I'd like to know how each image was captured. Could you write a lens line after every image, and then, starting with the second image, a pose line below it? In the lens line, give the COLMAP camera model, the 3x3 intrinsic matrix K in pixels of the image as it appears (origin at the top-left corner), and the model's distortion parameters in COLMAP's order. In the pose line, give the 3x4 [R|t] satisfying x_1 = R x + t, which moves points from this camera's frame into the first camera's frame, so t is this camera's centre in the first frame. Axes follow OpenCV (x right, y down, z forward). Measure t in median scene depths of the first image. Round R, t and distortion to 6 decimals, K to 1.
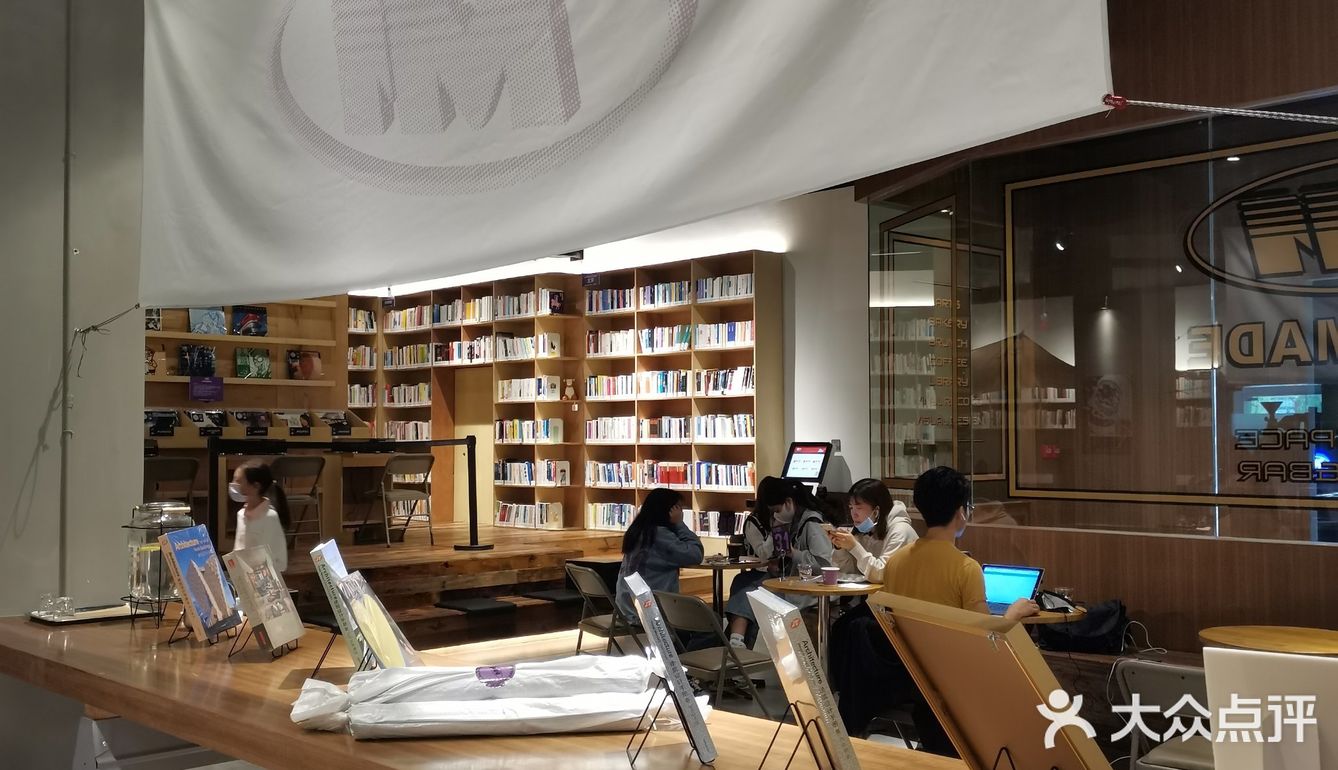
lens RADIAL K [[1347.5, 0, 669.0], [0, 1347.5, 385.0], [0, 0, 1]] dist [0.002762, 0.005847]
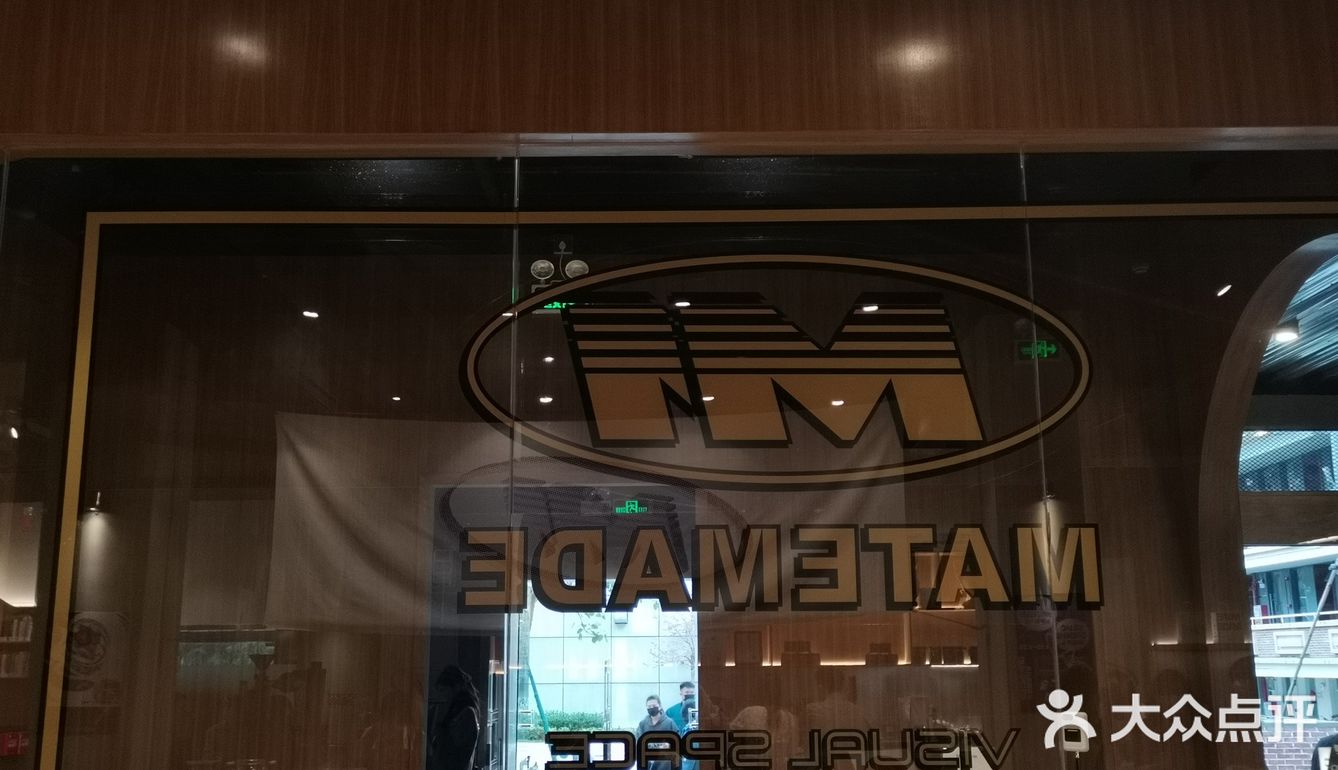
lens RADIAL K [[1311.4, 0, 669.0], [0, 1311.4, 385.0], [0, 0, 1]] dist [-0.051363, -0.009381]
pose [[0.672143, 0.157702, 0.723432, 0.070185], [-0.023999, 0.981181, -0.191592, -0.002673], [-0.740032, 0.111416, 0.663279, 0.621343]]
